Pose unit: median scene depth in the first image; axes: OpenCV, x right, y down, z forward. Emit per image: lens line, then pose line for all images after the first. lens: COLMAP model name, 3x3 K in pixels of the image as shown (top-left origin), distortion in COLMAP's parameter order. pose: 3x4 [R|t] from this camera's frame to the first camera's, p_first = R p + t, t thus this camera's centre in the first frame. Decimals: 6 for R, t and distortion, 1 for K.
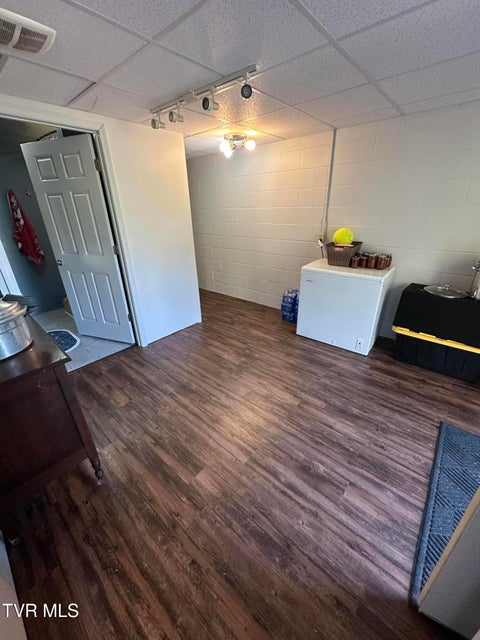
lens RADIAL K [[256.0, 0, 240.0], [0, 256.0, 320.0], [0, 0, 1]] dist [-0.002958, -0.000228]
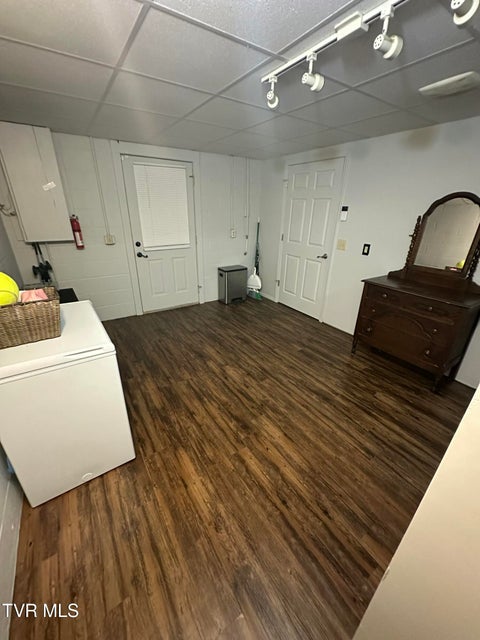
lens RADIAL K [[256.0, 0, 240.0], [0, 256.0, 320.0], [0, 0, 1]] dist [-0.002958, -0.000228]
pose [[-0.963124, -0.102736, 0.248670, -0.119444], [0.114092, 0.681075, 0.723270, -0.676347], [-0.243669, 0.724970, -0.644239, 1.487962]]
